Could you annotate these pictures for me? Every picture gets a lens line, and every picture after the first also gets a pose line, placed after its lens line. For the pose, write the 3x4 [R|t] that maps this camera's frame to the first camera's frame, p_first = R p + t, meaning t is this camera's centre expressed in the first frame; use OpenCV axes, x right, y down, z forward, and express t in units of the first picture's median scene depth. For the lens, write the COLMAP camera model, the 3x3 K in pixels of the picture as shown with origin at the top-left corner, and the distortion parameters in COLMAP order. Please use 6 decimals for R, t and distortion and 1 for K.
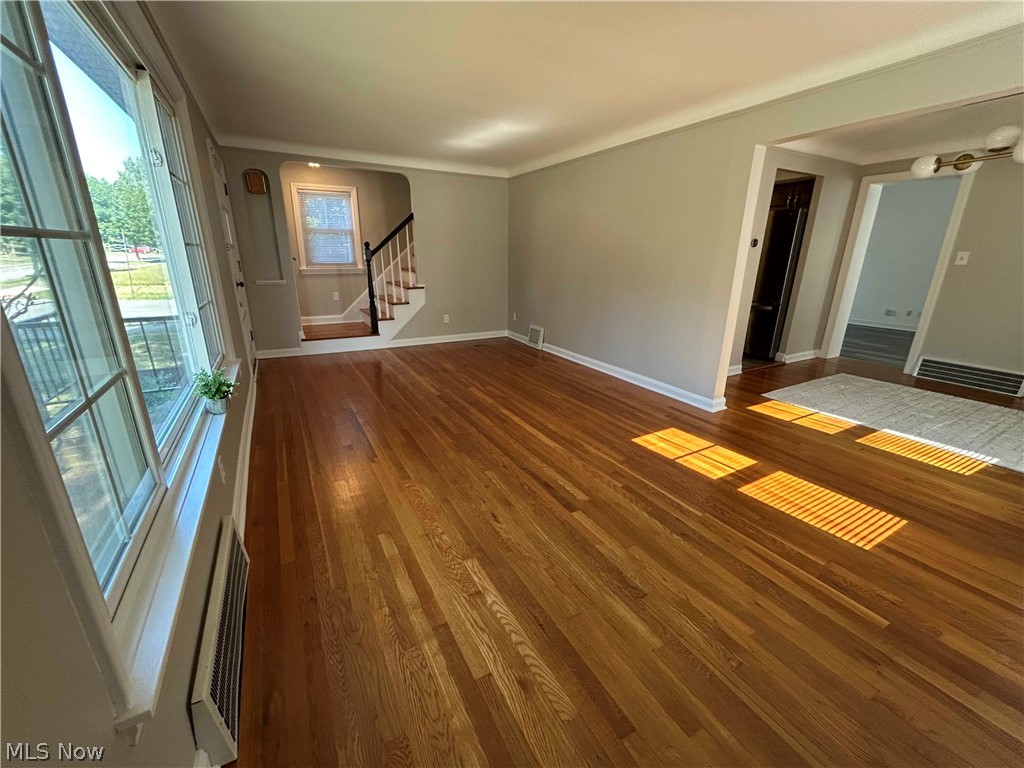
lens RADIAL K [[410.5, 0, 507.8], [0, 410.5, 380.9], [0, 0, 1]] dist [-0.002133, -0.000323]
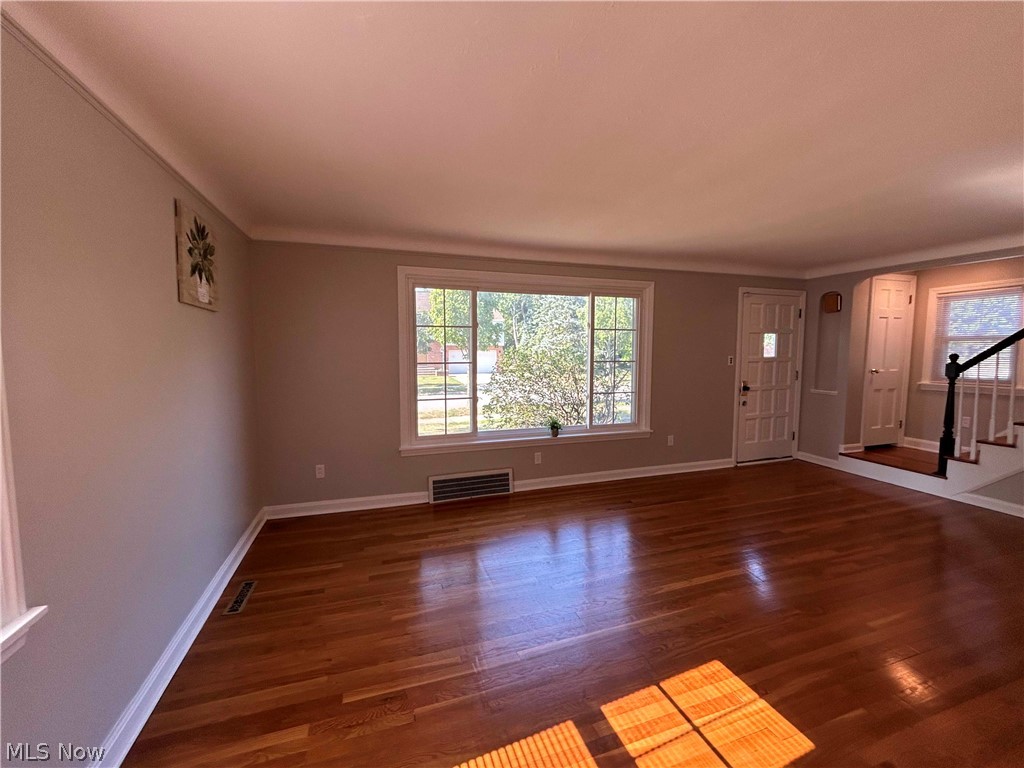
lens RADIAL K [[413.2, 0, 508.3], [0, 413.2, 382.8], [0, 0, 1]] dist [-0.001587, 0.000059]
pose [[-0.168652, 0.071001, -0.983115, 0.707792], [-0.296544, 0.947538, 0.119303, -0.183882], [0.940010, 0.311658, -0.138750, 0.480147]]
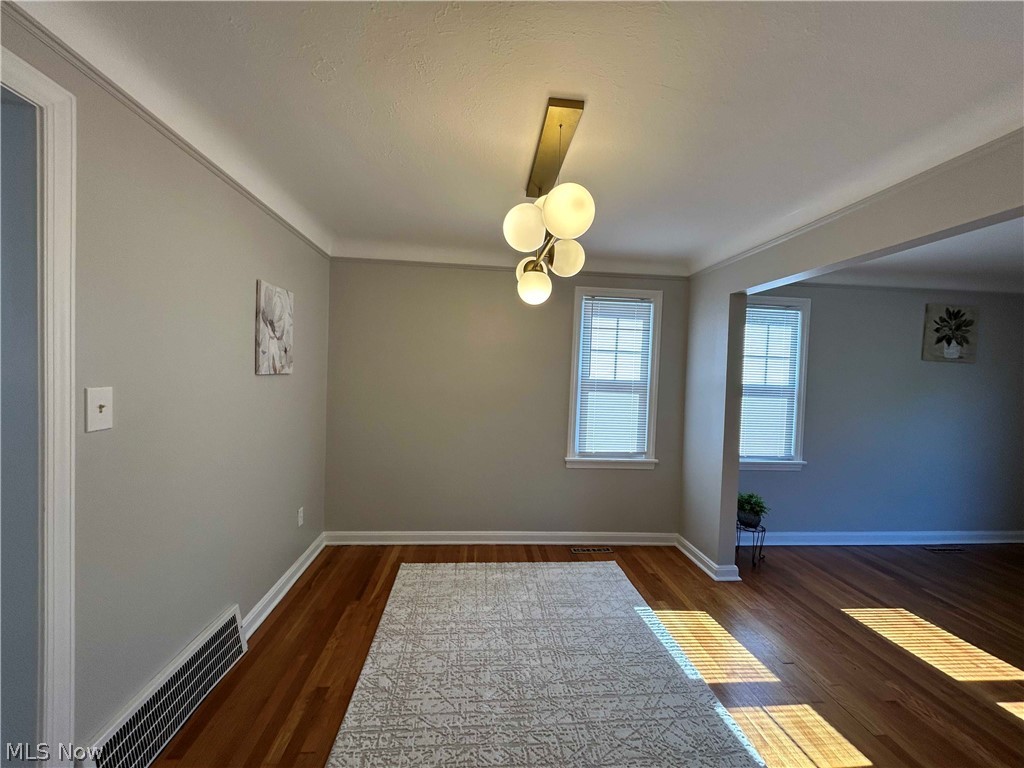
lens RADIAL K [[415.3, 0, 510.1], [0, 415.3, 385.0], [0, 0, 1]] dist [-0.002788, 0.005183]
pose [[-0.914054, -0.049250, 0.402592, 0.730373], [0.081020, 0.950424, 0.300218, -0.396170], [-0.397418, 0.307033, -0.864748, 1.178107]]
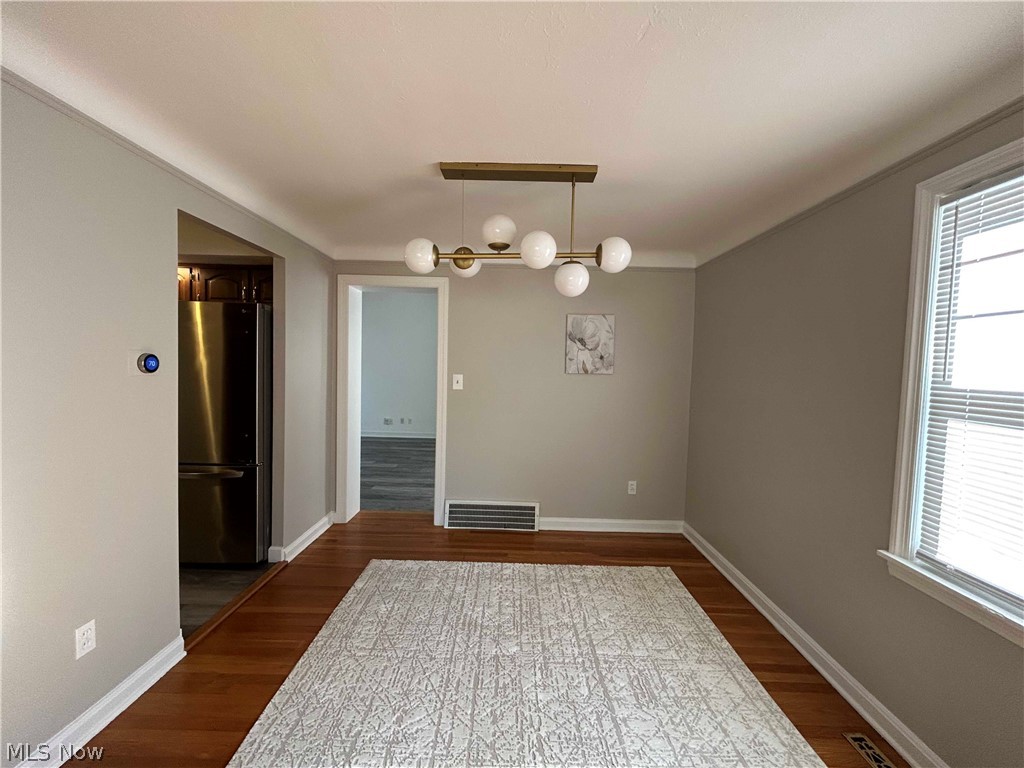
lens RADIAL K [[415.3, 0, 510.1], [0, 415.3, 385.0], [0, 0, 1]] dist [-0.002788, 0.005183]
pose [[0.487710, -0.040807, 0.872051, 0.427850], [0.236909, 0.967609, -0.087217, -0.199323], [-0.840246, 0.249133, 0.481580, 0.513774]]
